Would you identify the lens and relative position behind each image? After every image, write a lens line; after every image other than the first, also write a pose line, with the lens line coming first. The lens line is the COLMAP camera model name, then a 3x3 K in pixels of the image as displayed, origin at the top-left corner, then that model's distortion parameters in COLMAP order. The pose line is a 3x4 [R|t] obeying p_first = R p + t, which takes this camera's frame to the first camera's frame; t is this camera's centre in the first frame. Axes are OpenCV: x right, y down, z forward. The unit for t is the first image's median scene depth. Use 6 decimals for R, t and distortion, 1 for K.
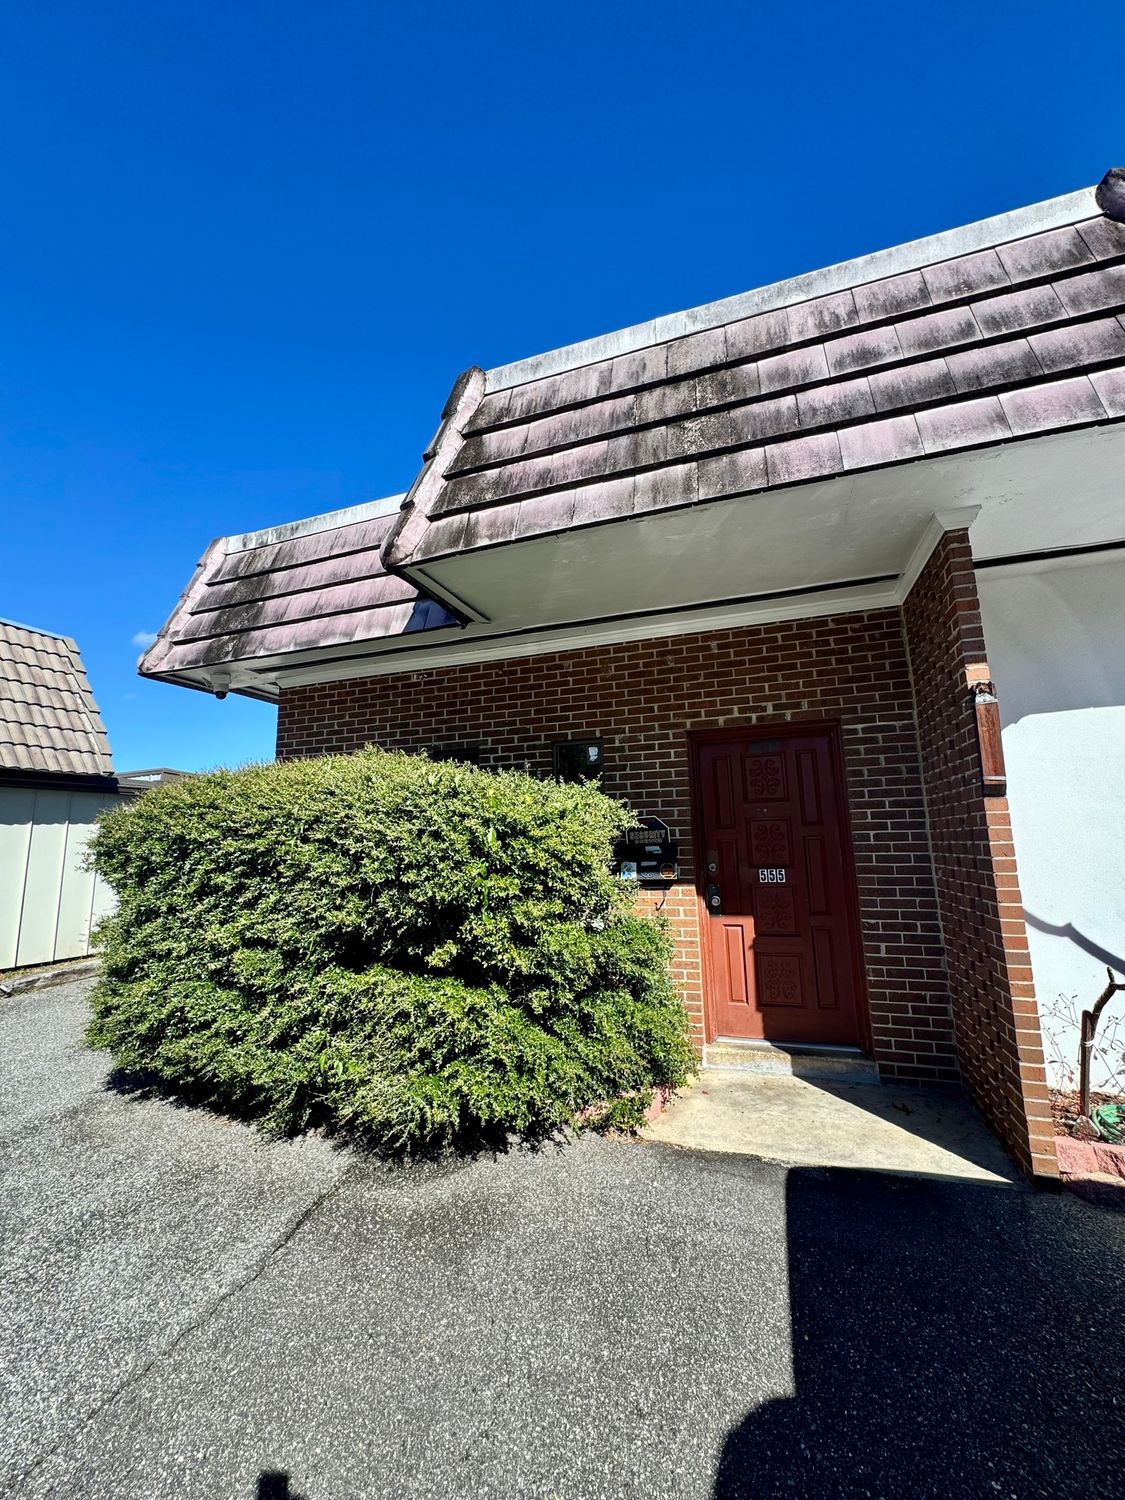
lens RADIAL K [[596.6, 0, 562.5], [0, 596.6, 750.0], [0, 0, 1]] dist [-0.000161, 0.000021]
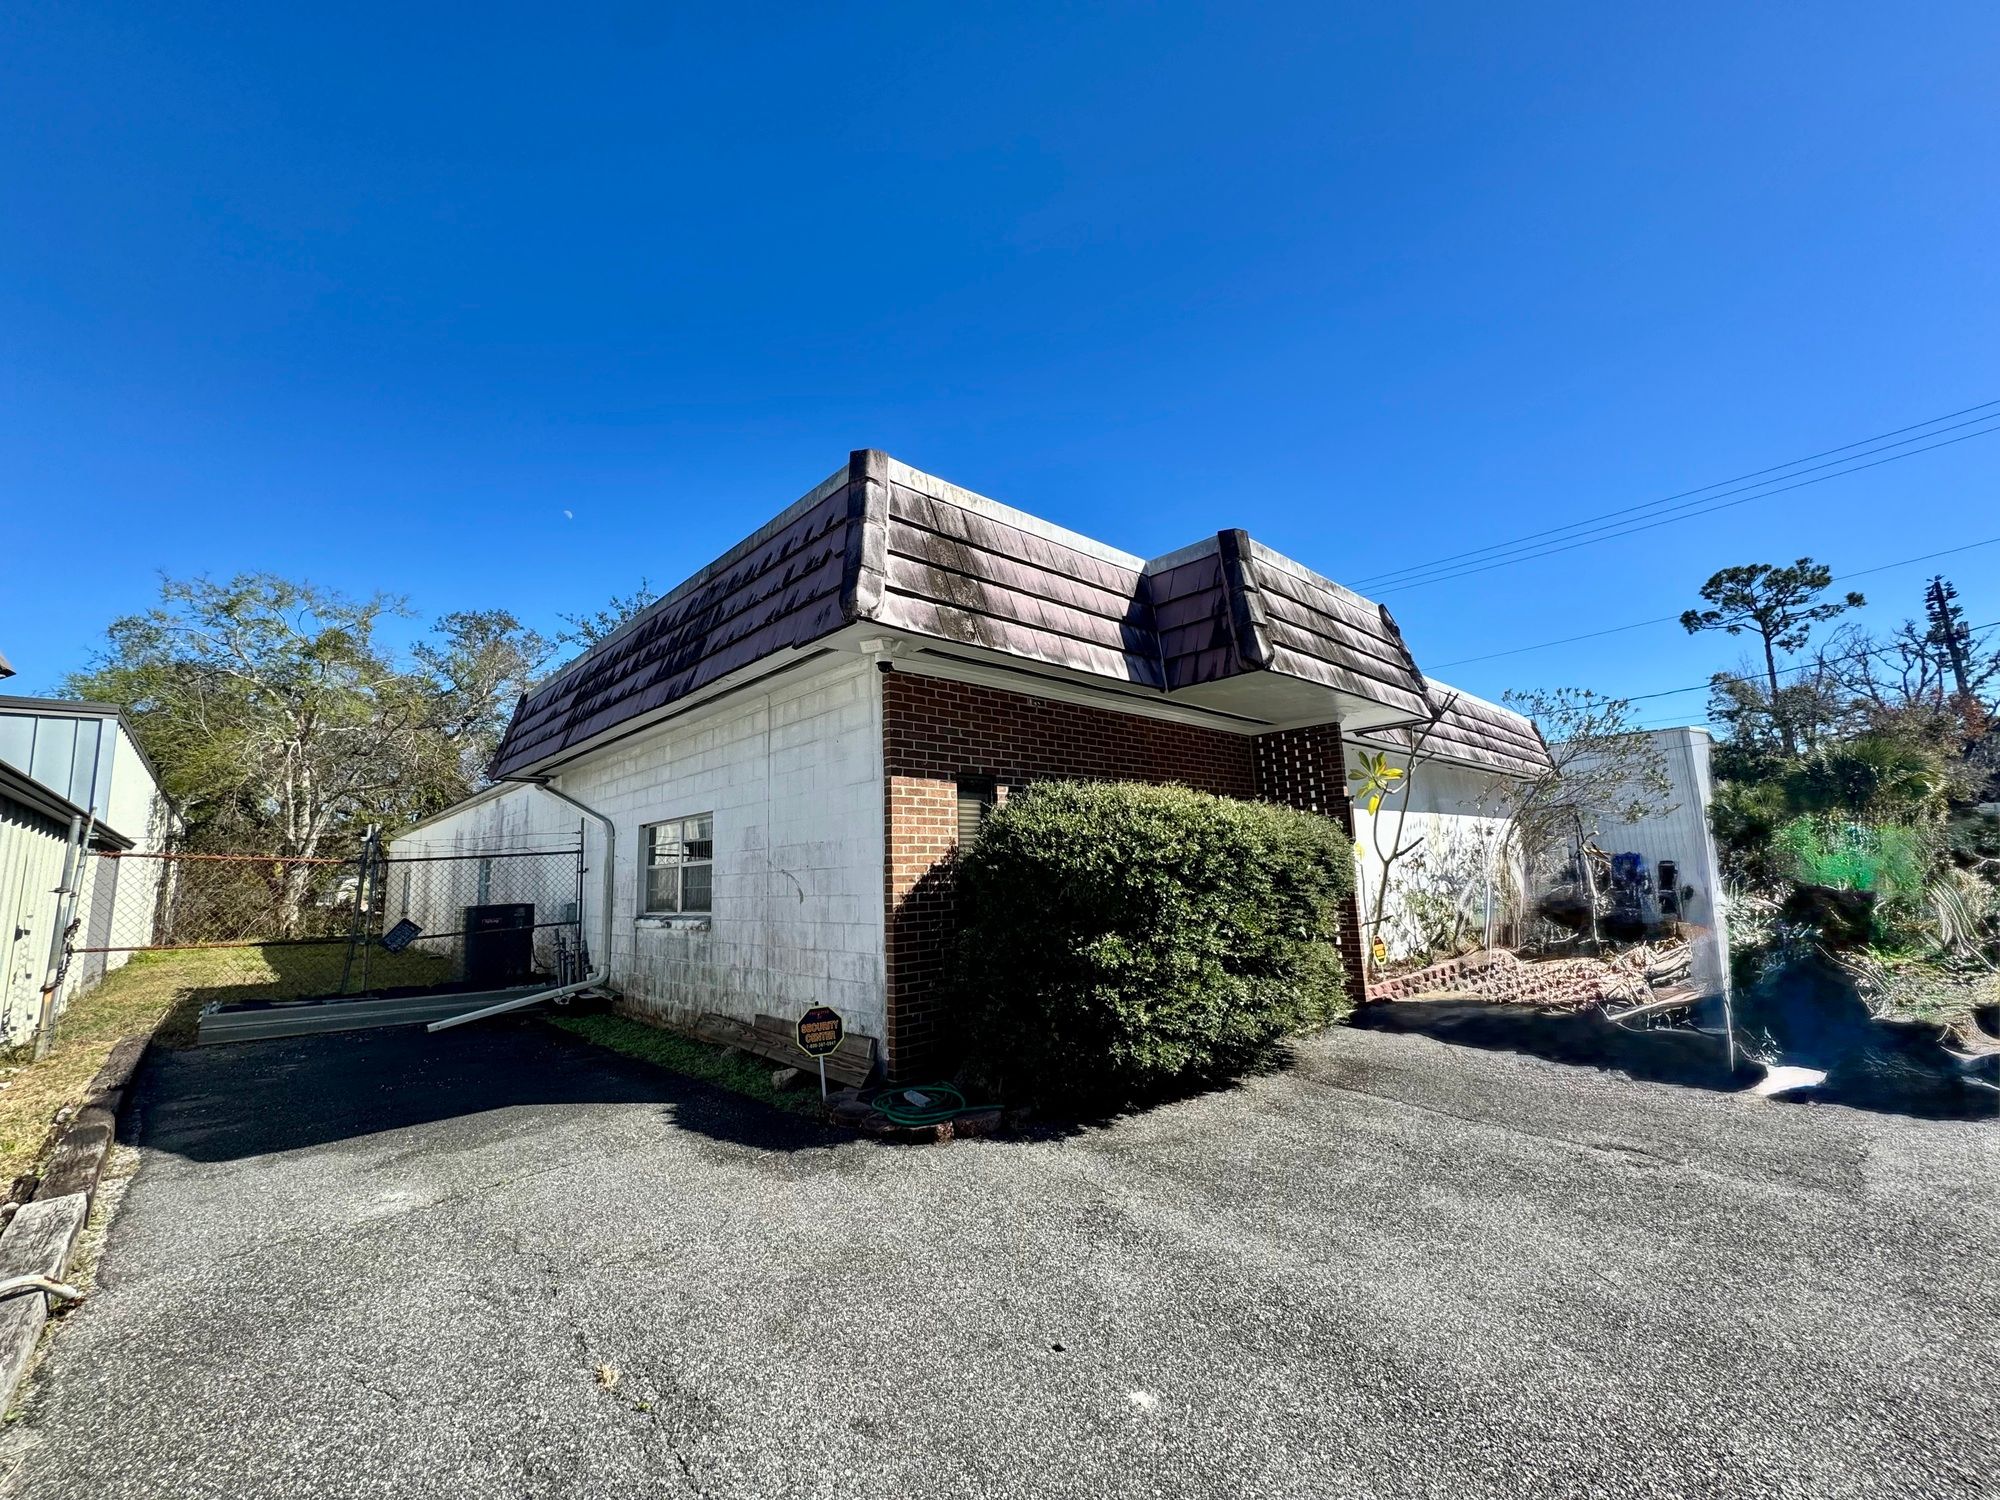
lens RADIAL K [[795.4, 0, 1000.0], [0, 795.4, 750.0], [0, 0, 1]] dist [-0.000161, 0.000021]
pose [[0.460660, 0.145733, 0.875531, -1.909188], [-0.106613, 0.988372, -0.108421, 0.141515], [-0.881151, -0.043398, 0.470840, 0.556486]]
